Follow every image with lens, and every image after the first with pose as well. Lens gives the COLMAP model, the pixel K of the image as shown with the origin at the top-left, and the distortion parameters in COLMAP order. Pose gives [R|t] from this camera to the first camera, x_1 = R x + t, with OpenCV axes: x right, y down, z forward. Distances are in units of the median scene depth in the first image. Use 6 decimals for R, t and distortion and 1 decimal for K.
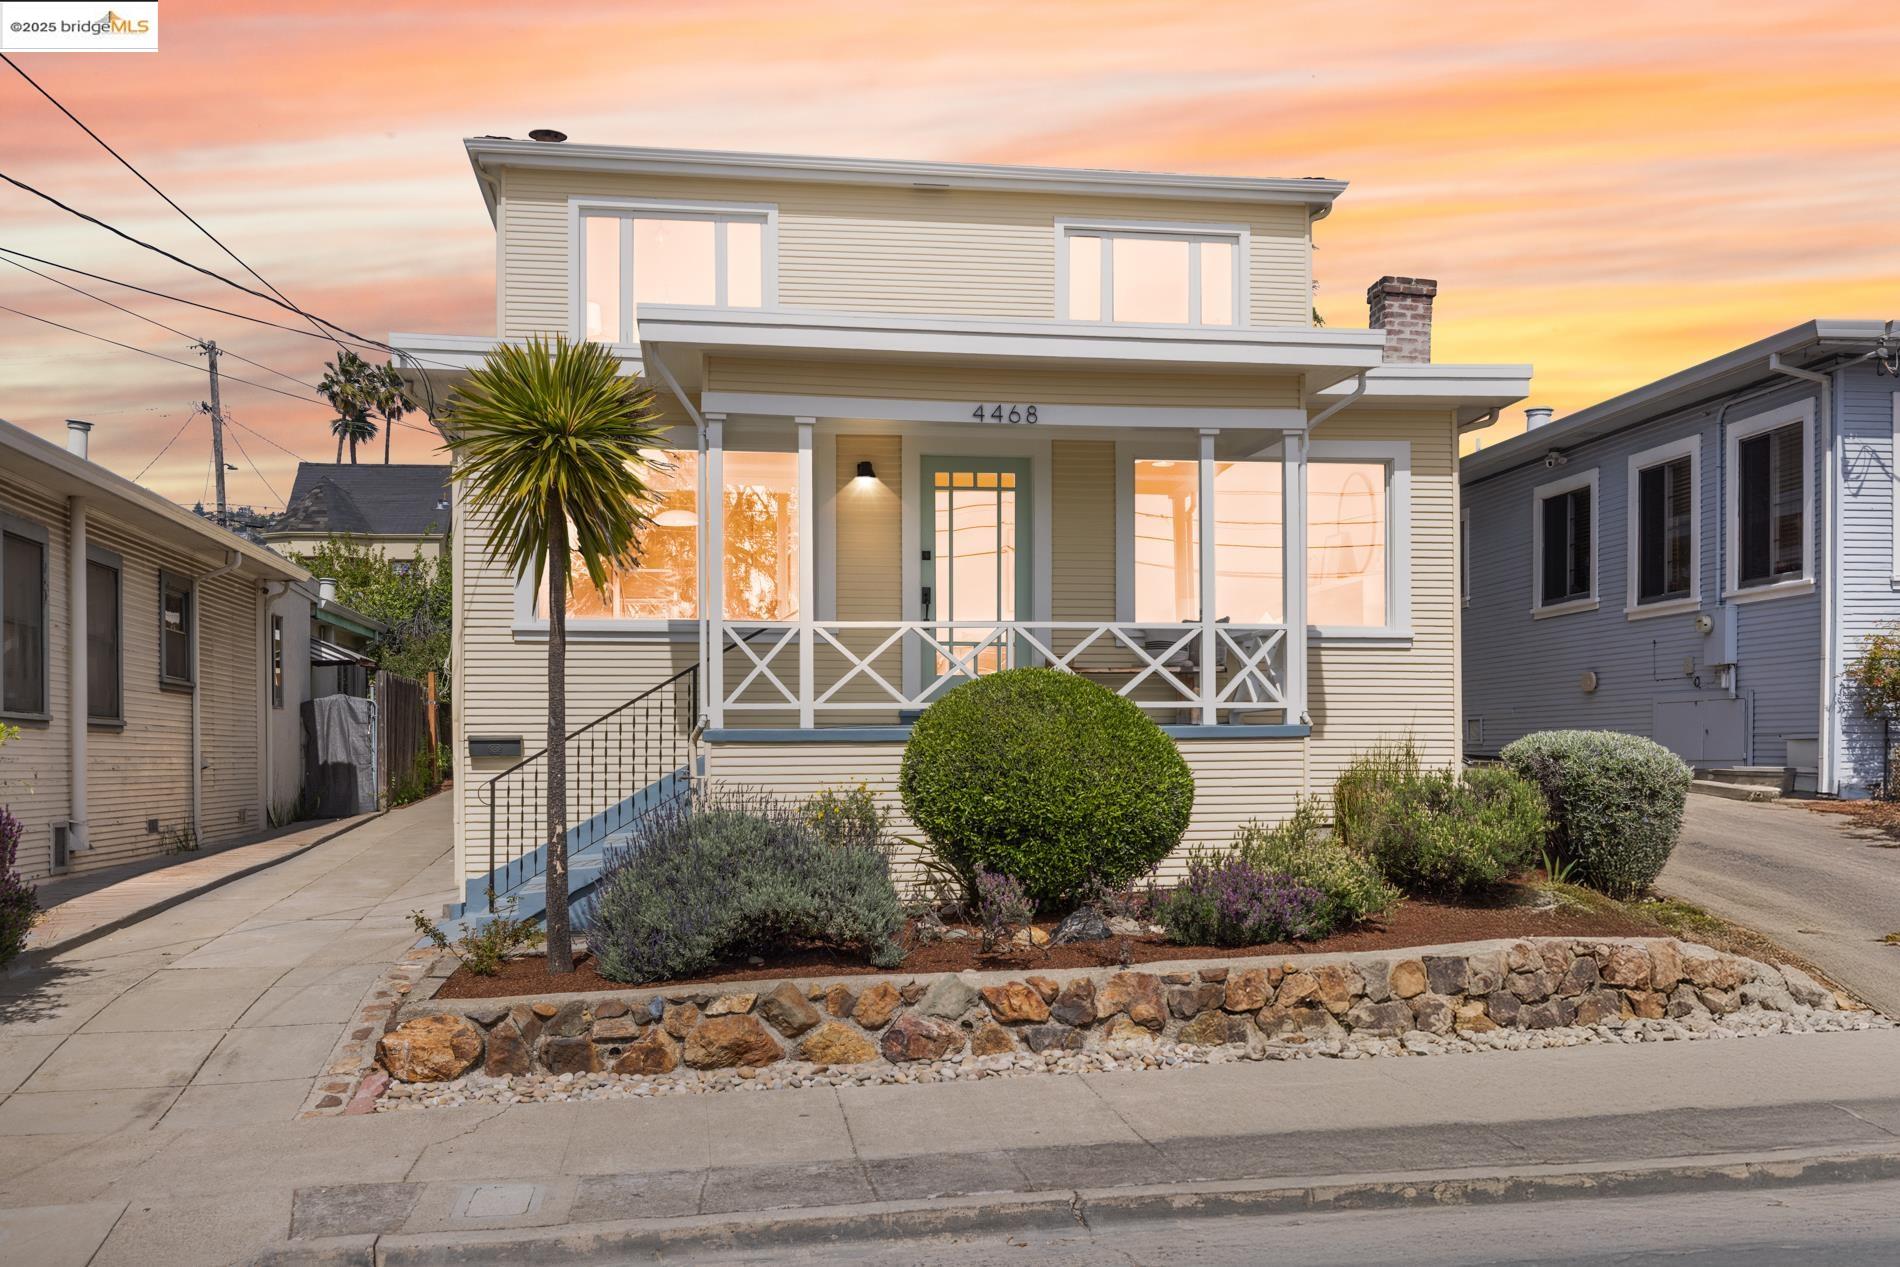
lens RADIAL K [[1792.5, 0, 950.0], [0, 1792.5, 633.5], [0, 0, 1]] dist [-0.002576, 0.006246]
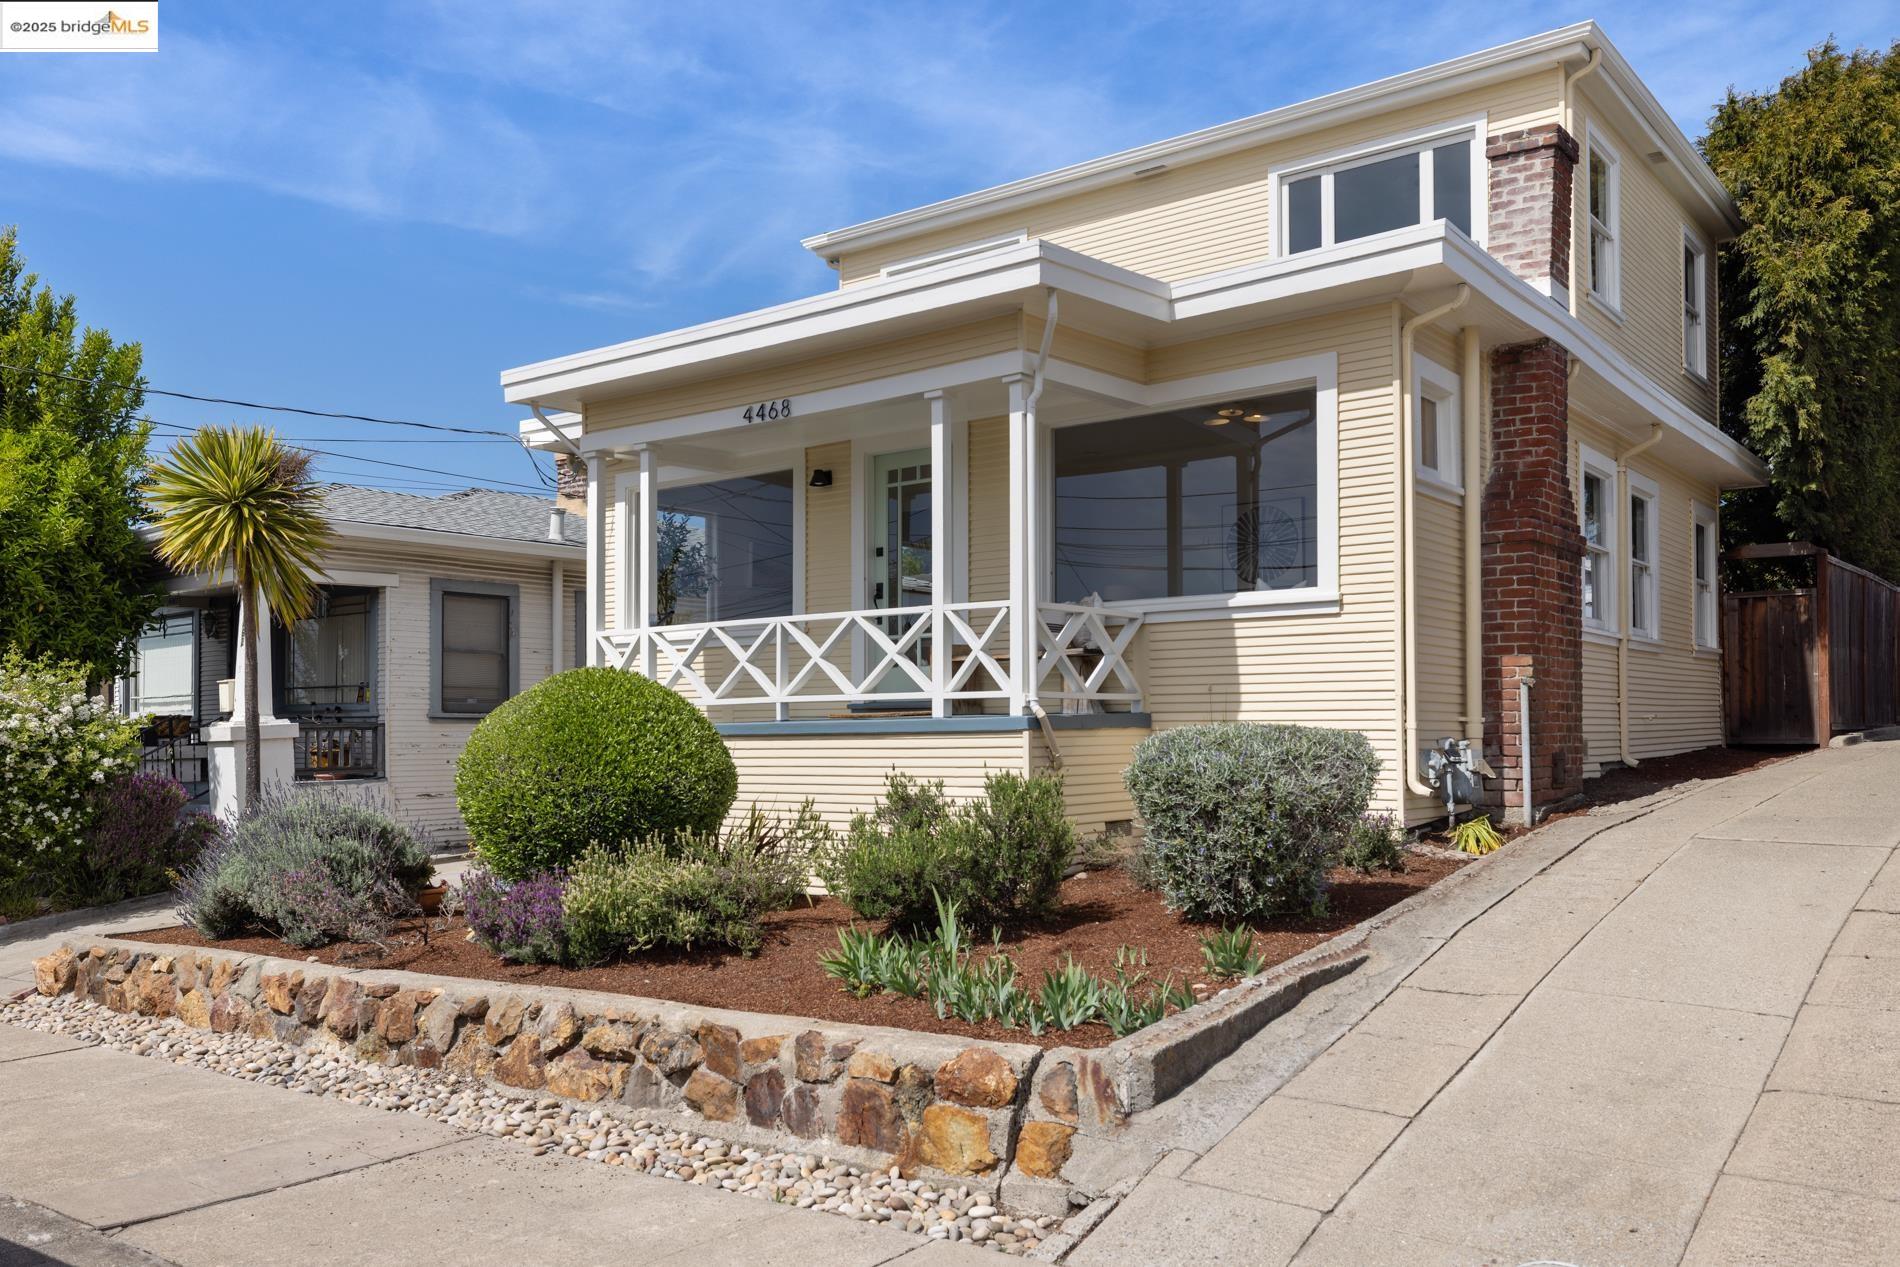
lens RADIAL K [[1401.6, 0, 950.0], [0, 1401.6, 633.5], [0, 0, 1]] dist [-0.001448, -0.000504]
pose [[0.697030, -0.041630, -0.715832, 0.921773], [0.050949, 0.998665, -0.008468, 0.021066], [0.715229, -0.030569, 0.698221, 0.711845]]
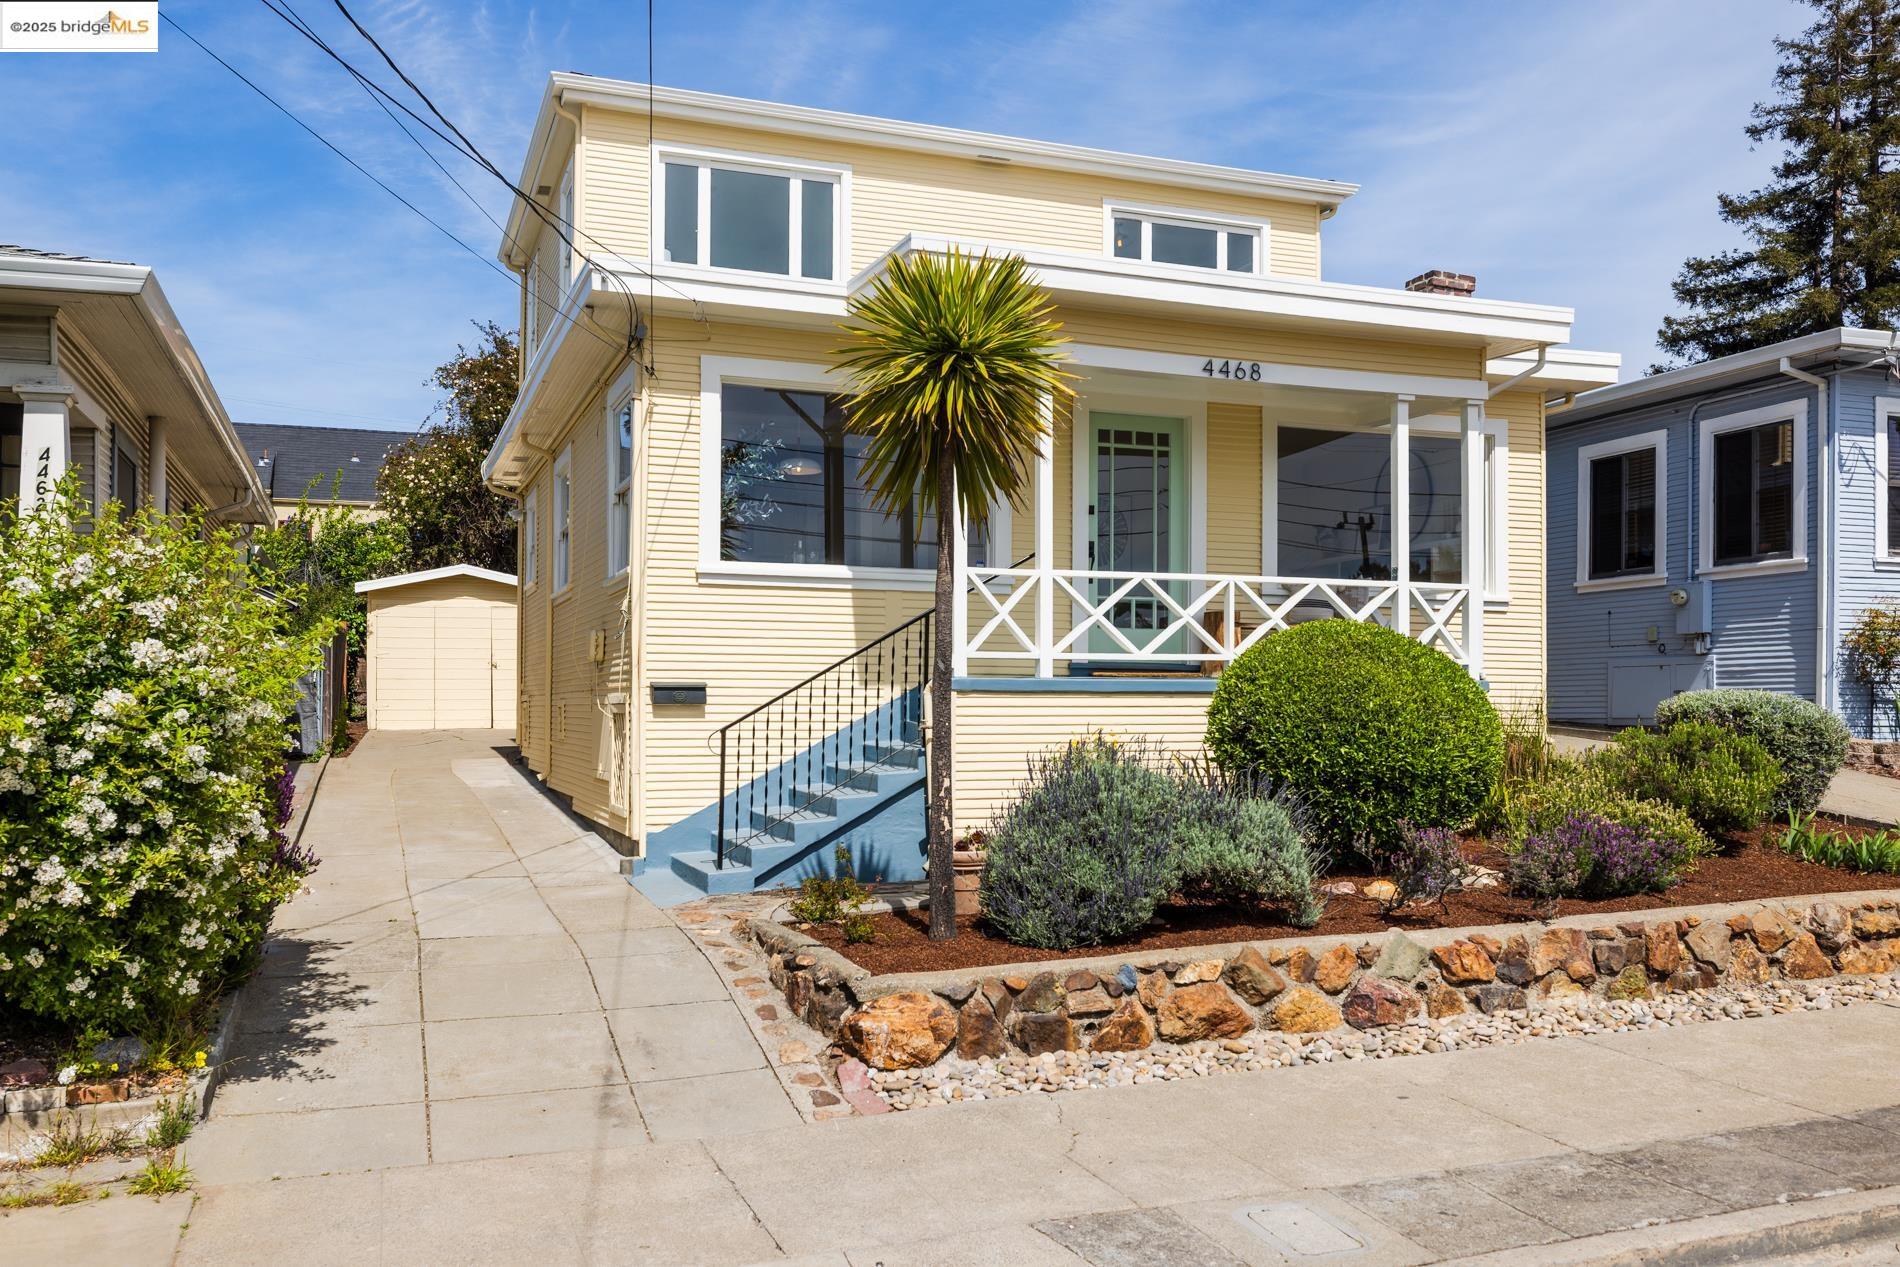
lens RADIAL K [[1568.5, 0, 945.6], [0, 1568.5, 595.1], [0, 0, 1]] dist [-0.005631, 0.009576]
pose [[0.981163, 0.022845, 0.191828, -0.407077], [-0.021734, 0.999733, -0.007895, 0.020875], [-0.191957, 0.003577, 0.981397, 0.224718]]
